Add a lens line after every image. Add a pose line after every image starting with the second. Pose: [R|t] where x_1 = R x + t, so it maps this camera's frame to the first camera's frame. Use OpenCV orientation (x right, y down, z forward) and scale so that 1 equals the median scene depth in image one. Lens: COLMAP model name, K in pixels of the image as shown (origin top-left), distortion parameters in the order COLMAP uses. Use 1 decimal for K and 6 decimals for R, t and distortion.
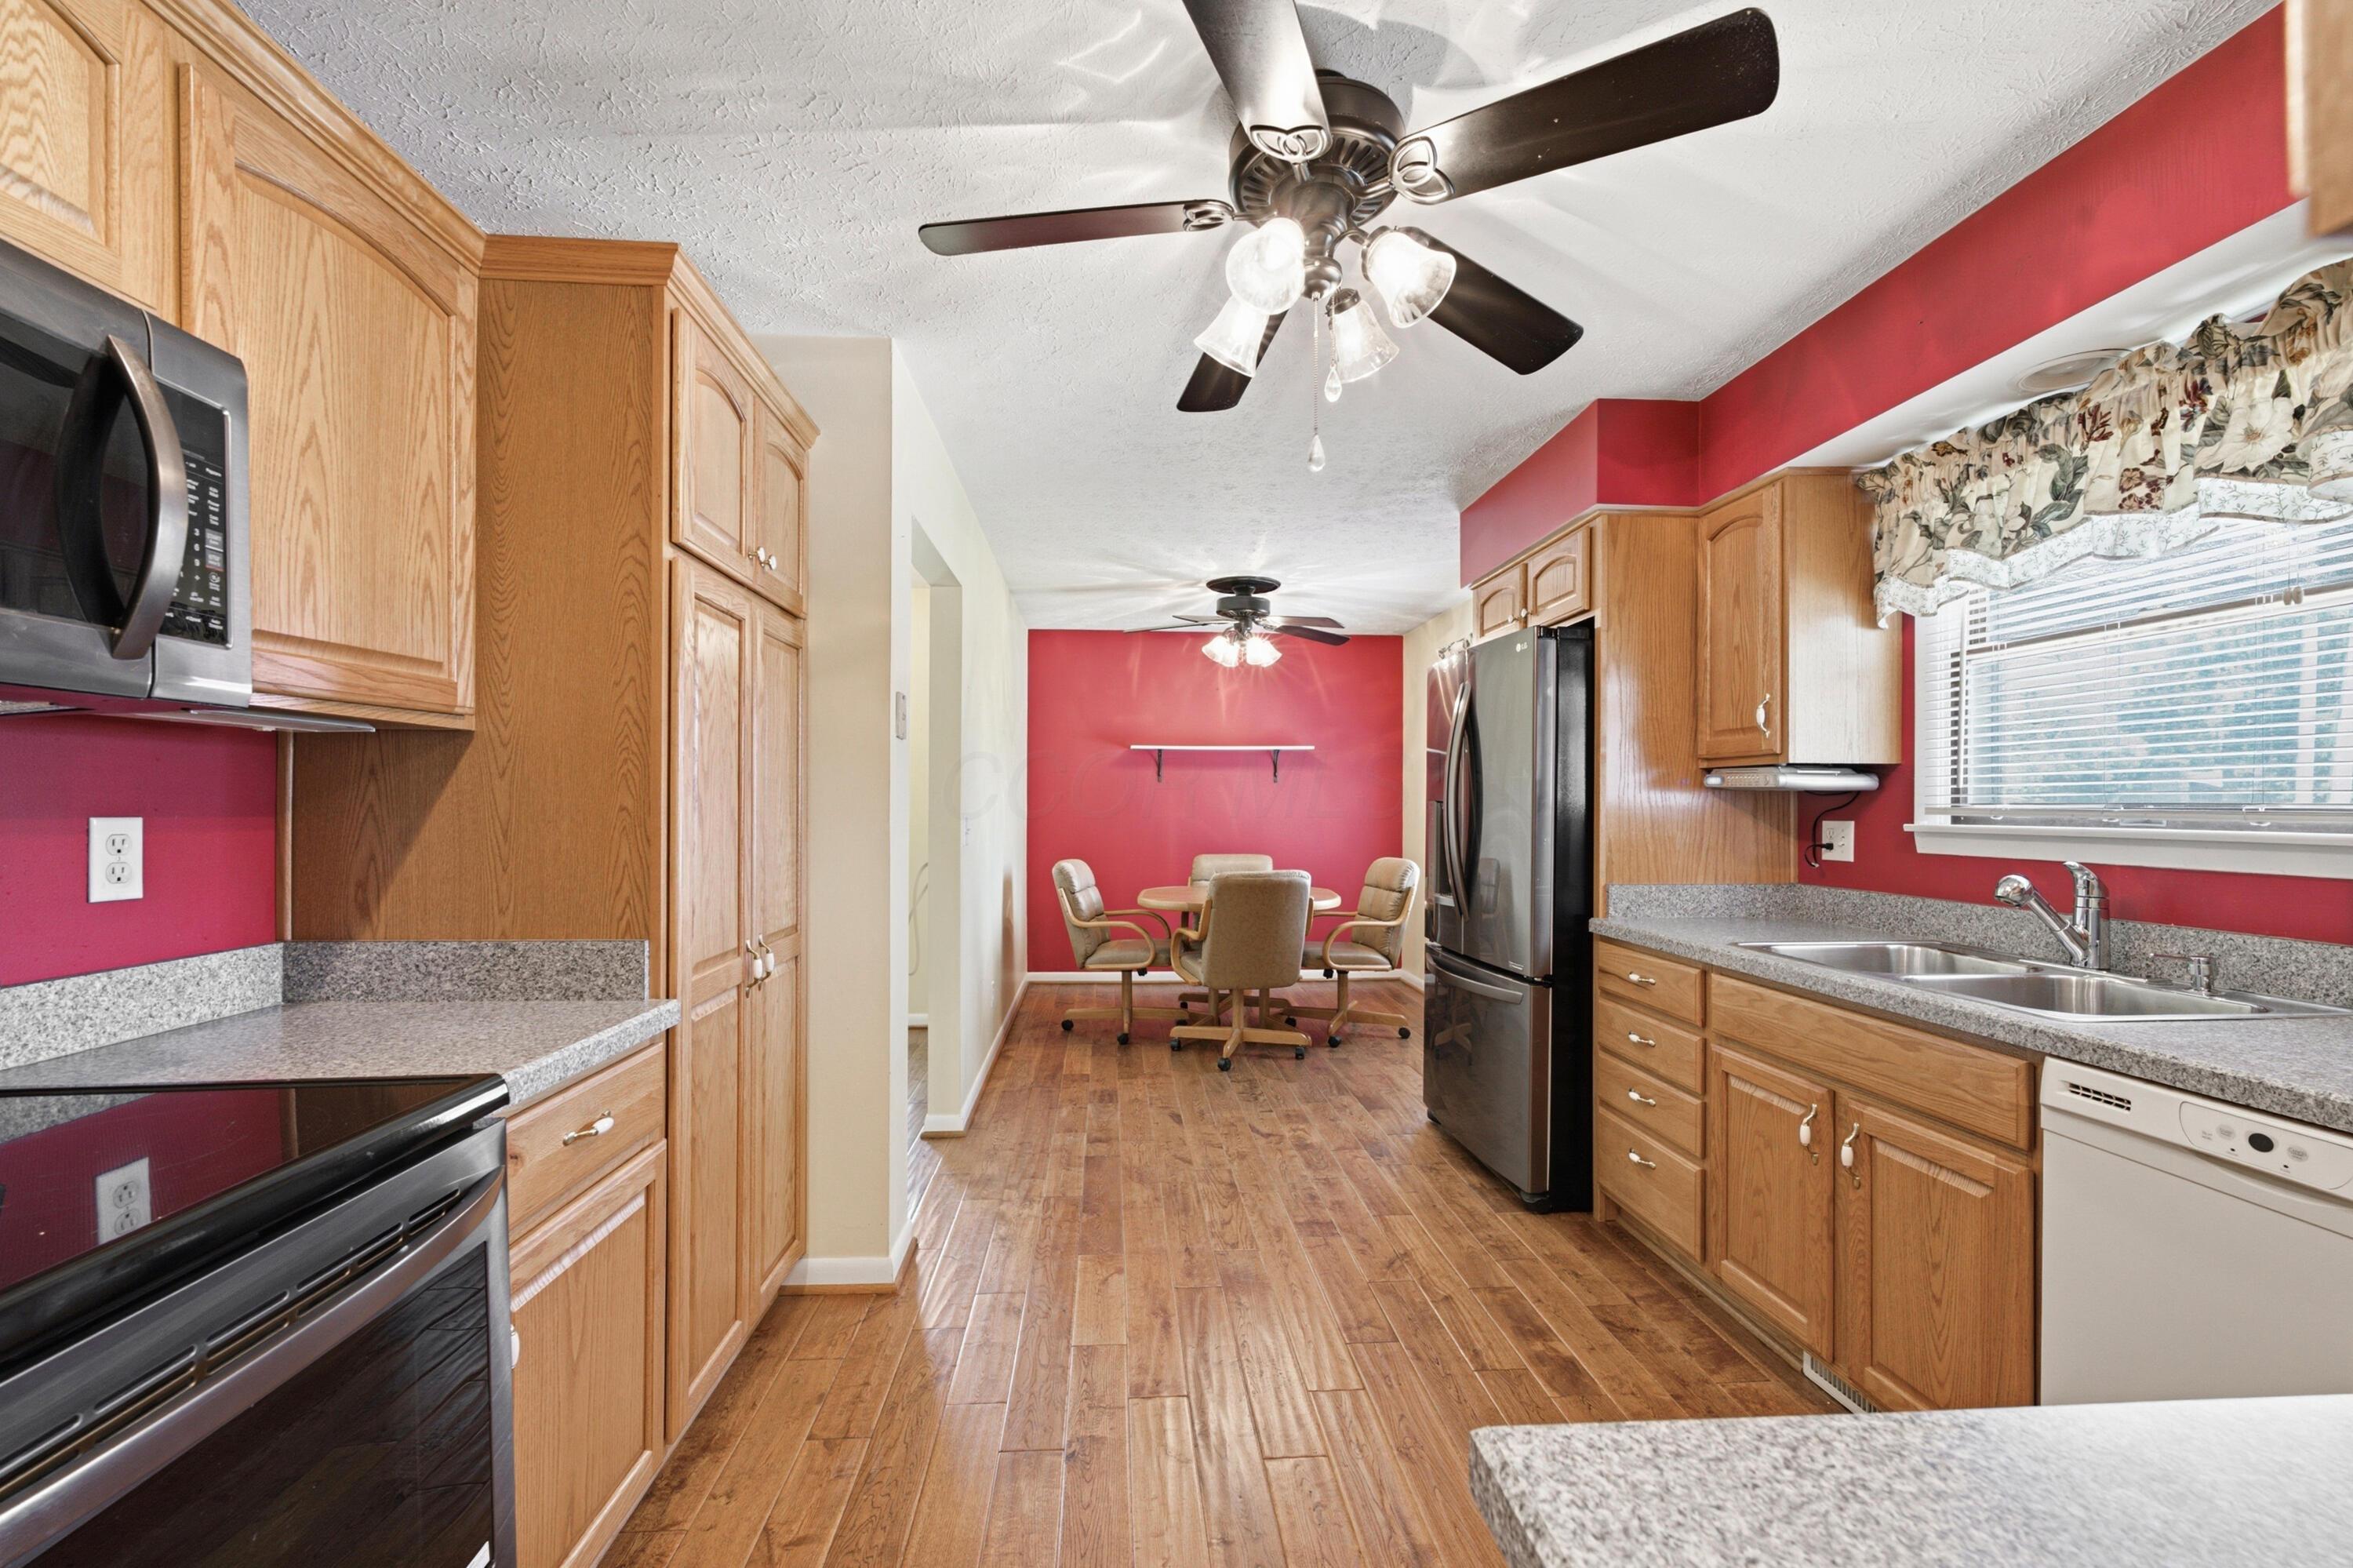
lens RADIAL K [[960.6, 0, 1178.4], [0, 960.6, 803.1], [0, 0, 1]] dist [-0.001974, 0.000032]
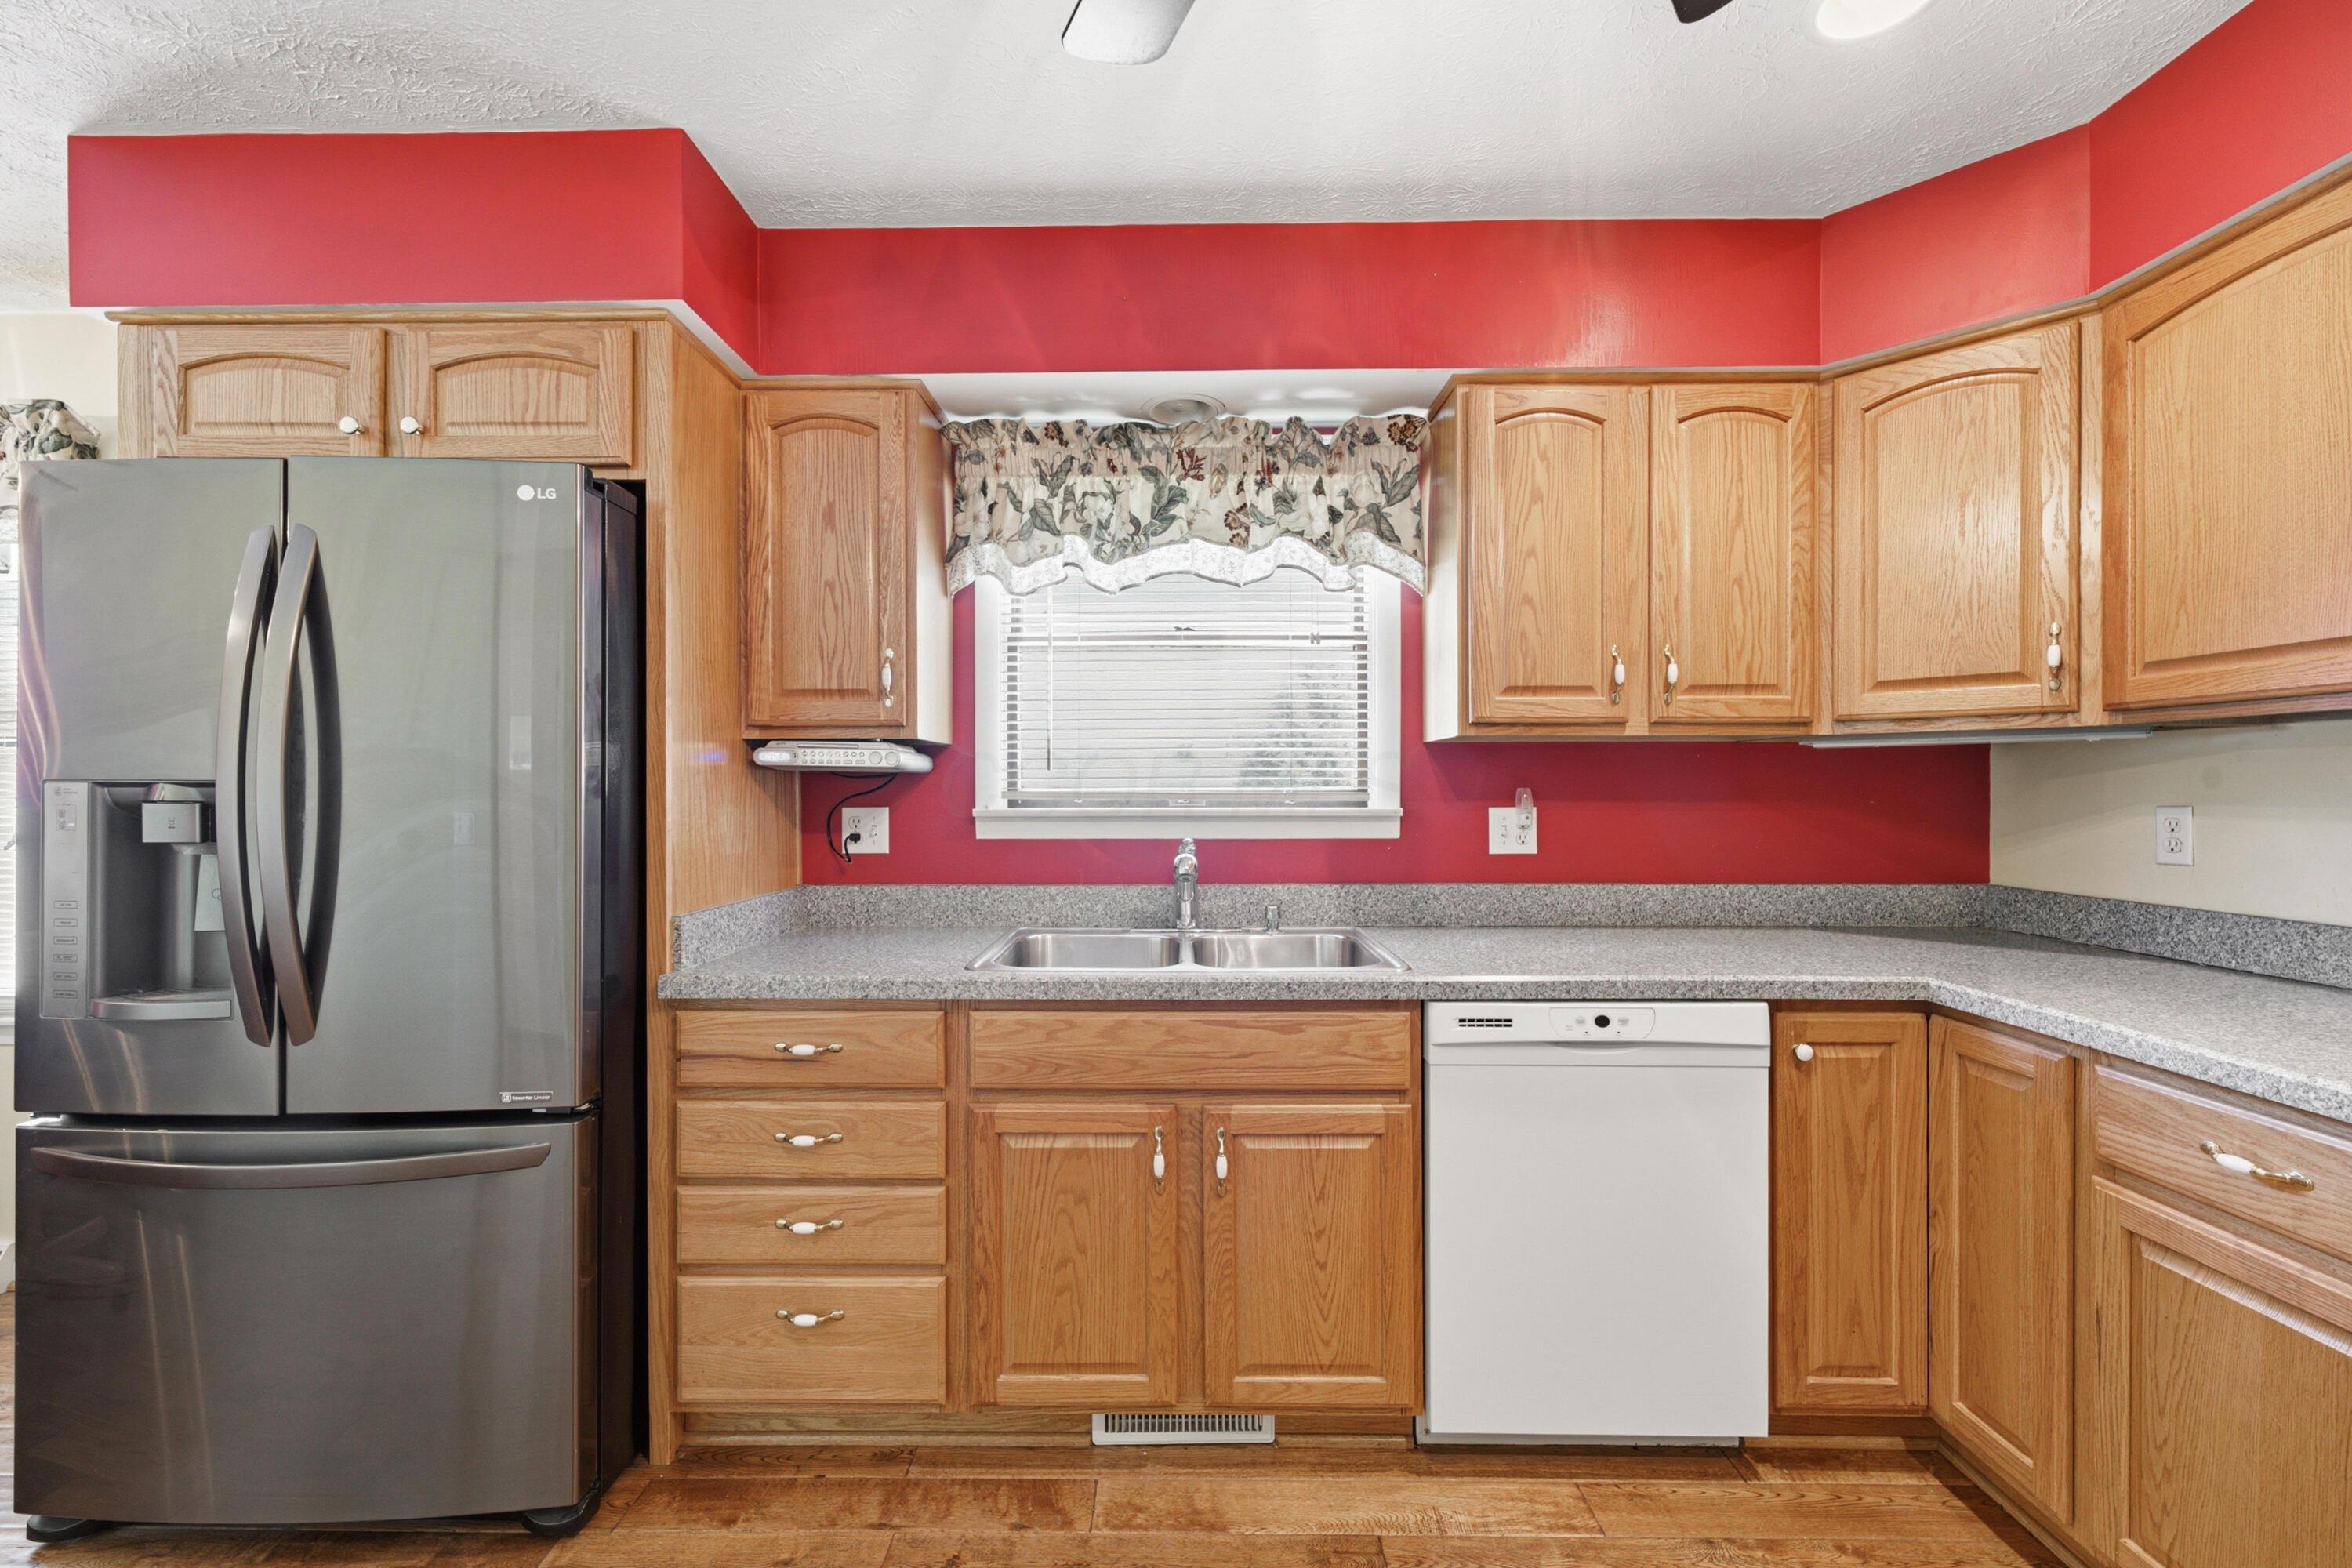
lens RADIAL K [[960.1, 0, 1173.8], [0, 960.1, 793.1], [0, 0, 1]] dist [-0.001974, 0.000032]
pose [[0.083801, -0.005553, 0.996467, -0.204374], [0.001125, 0.999984, 0.005478, 0.001268], [-0.996482, 0.000662, 0.083806, 0.863987]]
